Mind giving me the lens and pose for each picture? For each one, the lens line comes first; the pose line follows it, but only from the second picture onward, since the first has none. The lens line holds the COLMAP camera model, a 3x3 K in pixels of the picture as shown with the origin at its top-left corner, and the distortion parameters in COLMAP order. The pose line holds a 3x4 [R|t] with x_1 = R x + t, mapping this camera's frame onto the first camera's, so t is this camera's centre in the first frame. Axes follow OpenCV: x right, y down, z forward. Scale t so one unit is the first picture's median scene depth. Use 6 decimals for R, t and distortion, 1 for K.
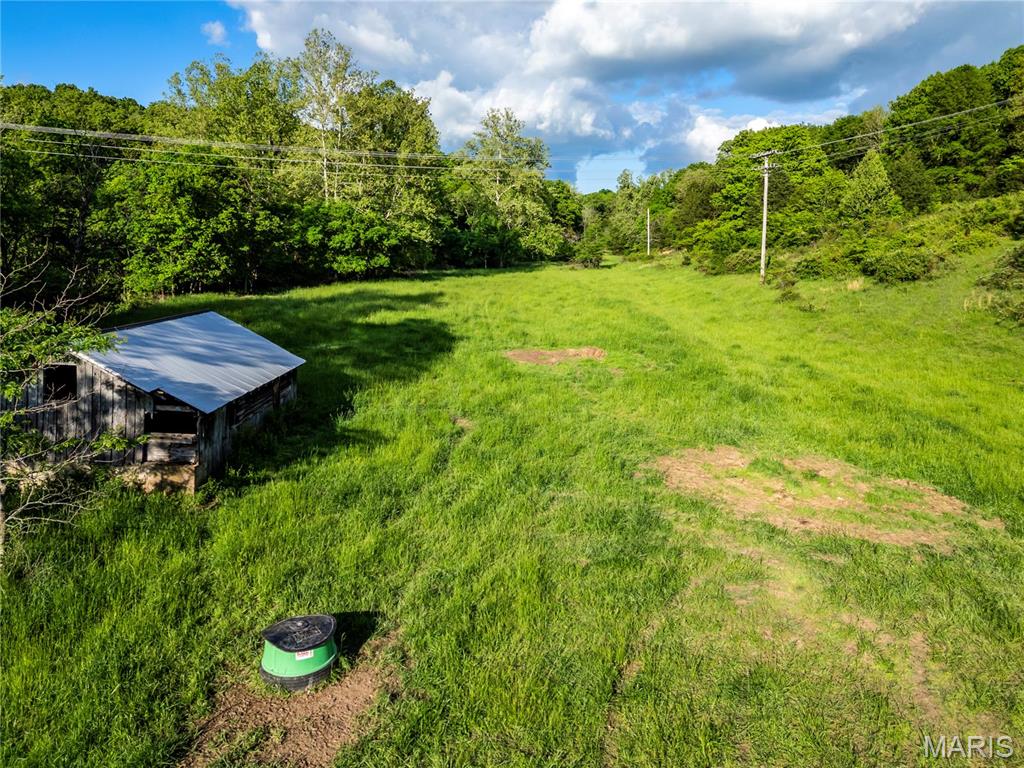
lens RADIAL K [[712.2, 0, 512.0], [0, 712.2, 384.0], [0, 0, 1]] dist [-0.000419, -0.000978]
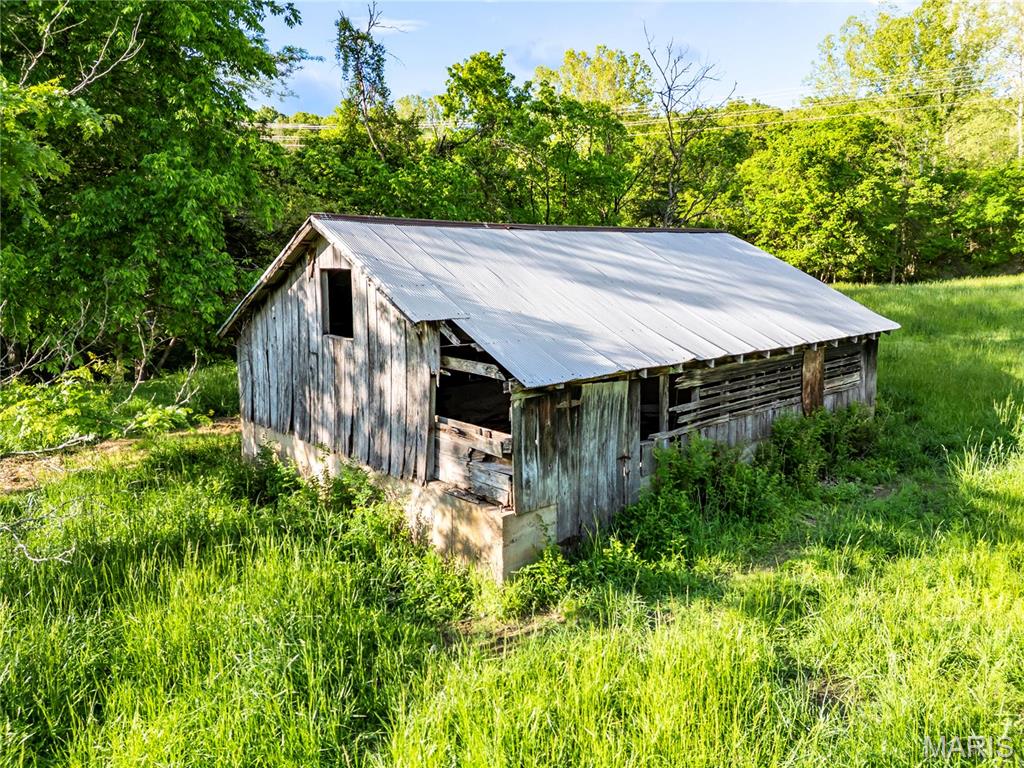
lens RADIAL K [[725.7, 0, 512.4], [0, 725.7, 337.7], [0, 0, 1]] dist [0.004370, -0.000429]
pose [[0.648696, 0.025471, -0.760622, -0.033597], [-0.091914, 0.994746, -0.045077, 0.008816], [0.755477, 0.099153, 0.647629, 0.192158]]
